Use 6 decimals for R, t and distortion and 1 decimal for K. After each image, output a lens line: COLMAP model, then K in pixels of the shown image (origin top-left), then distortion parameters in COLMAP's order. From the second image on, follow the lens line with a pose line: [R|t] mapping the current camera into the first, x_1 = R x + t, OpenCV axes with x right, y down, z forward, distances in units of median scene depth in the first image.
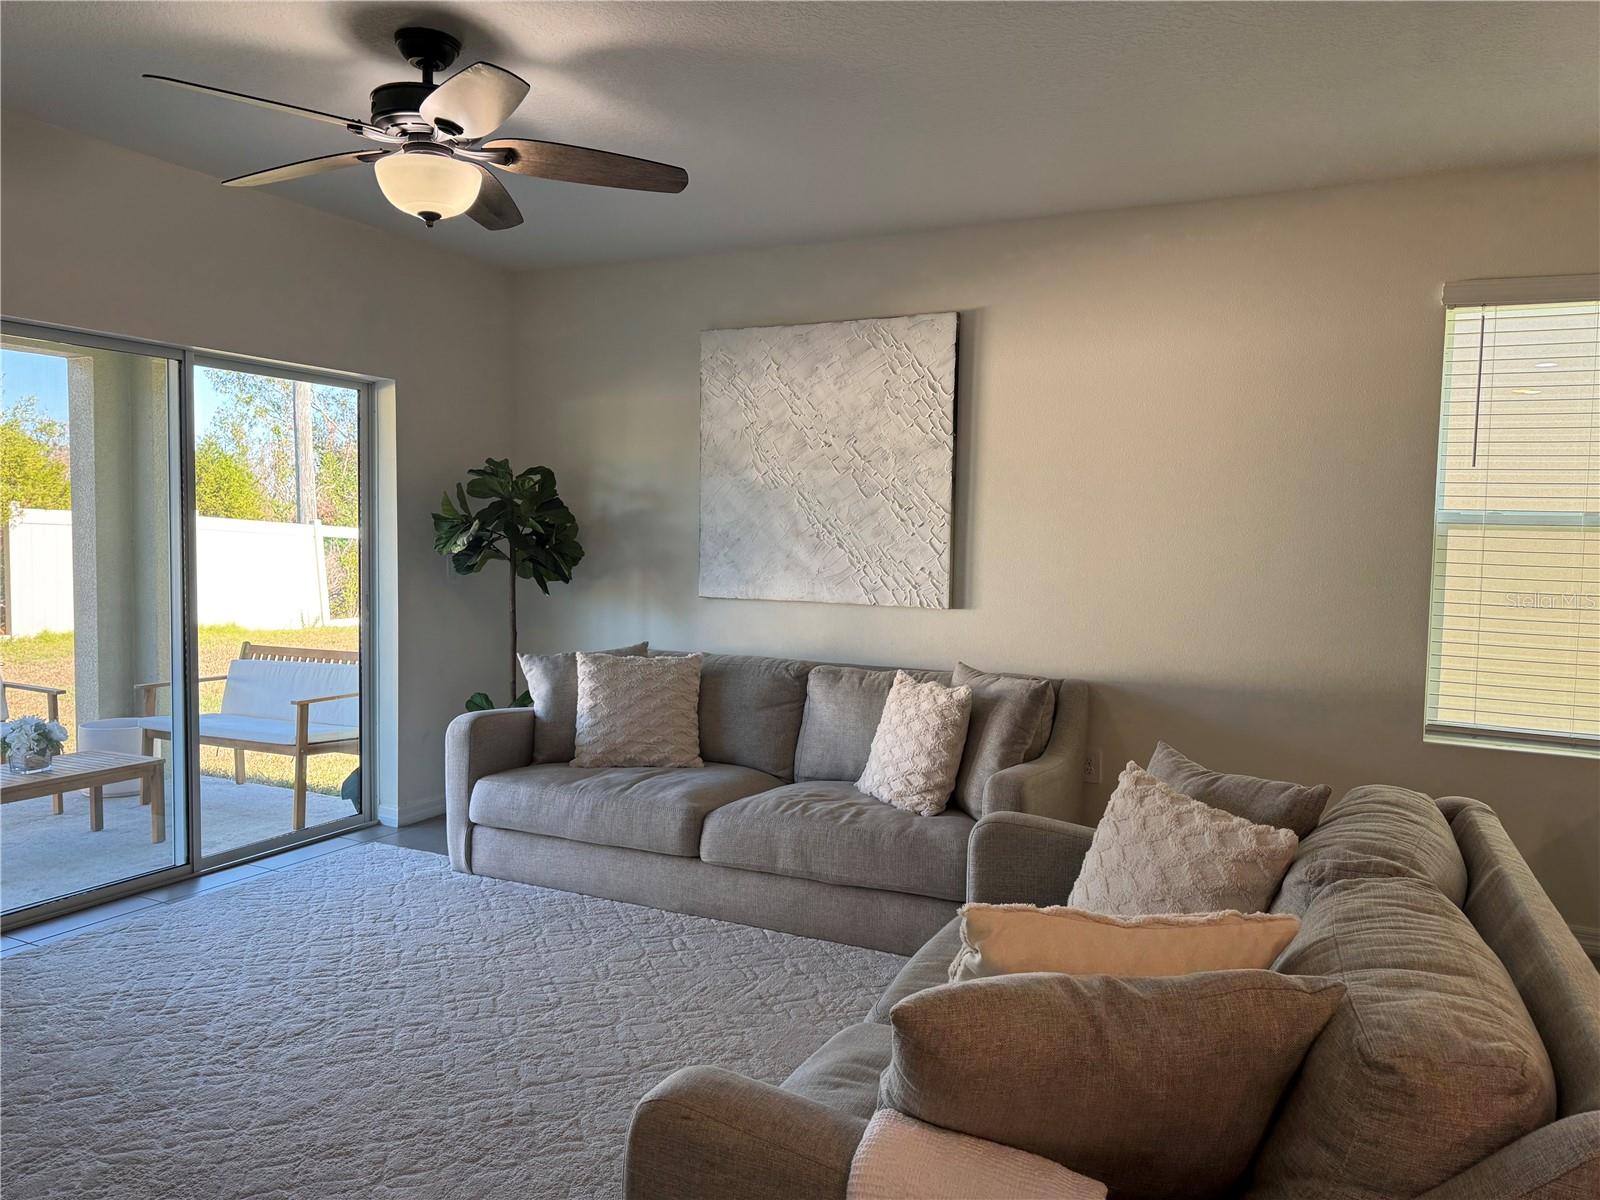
lens RADIAL K [[1128.5, 0, 801.8], [0, 1128.5, 595.2], [0, 0, 1]] dist [0.196074, -0.352533]
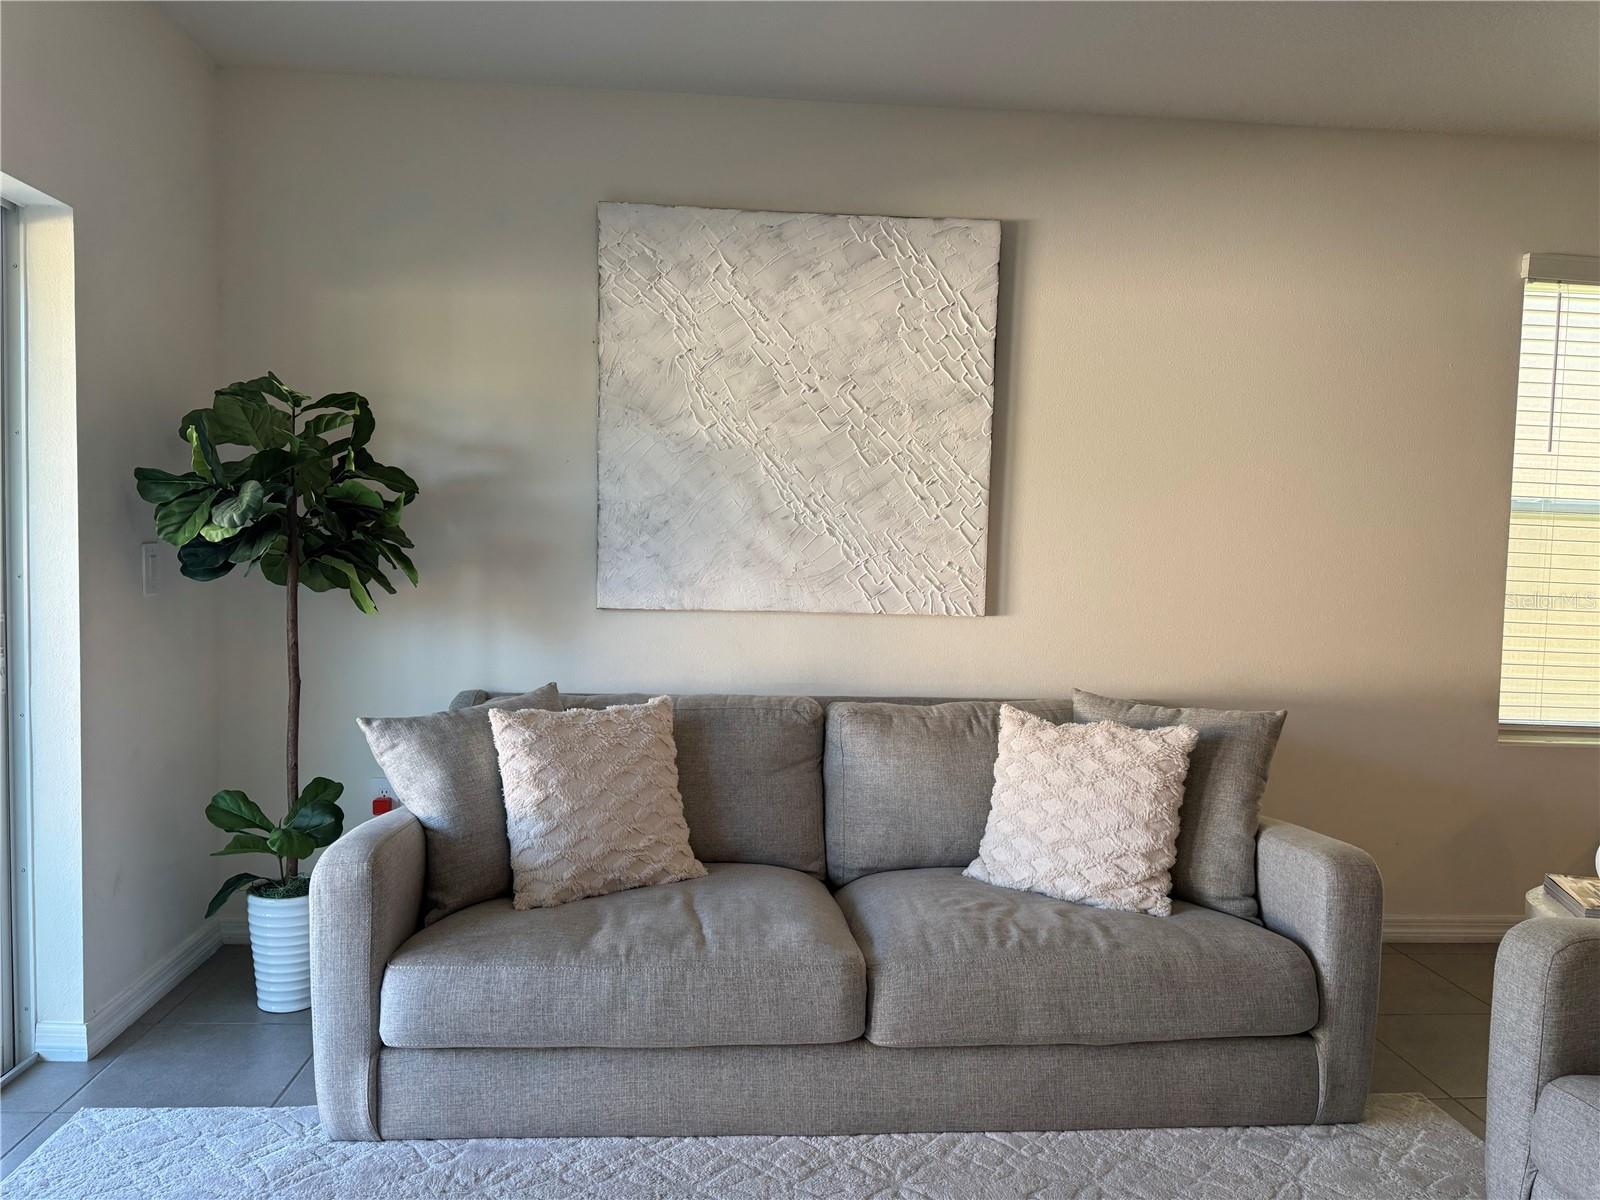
lens RADIAL K [[1123.3, 0, 788.4], [0, 1123.3, 599.0], [0, 0, 1]] dist [0.130795, -0.188994]
pose [[0.861510, -0.025604, 0.507095, -0.367687], [0.018669, 0.999650, 0.018758, -0.016174], [-0.507397, -0.006693, 0.861686, 0.421058]]
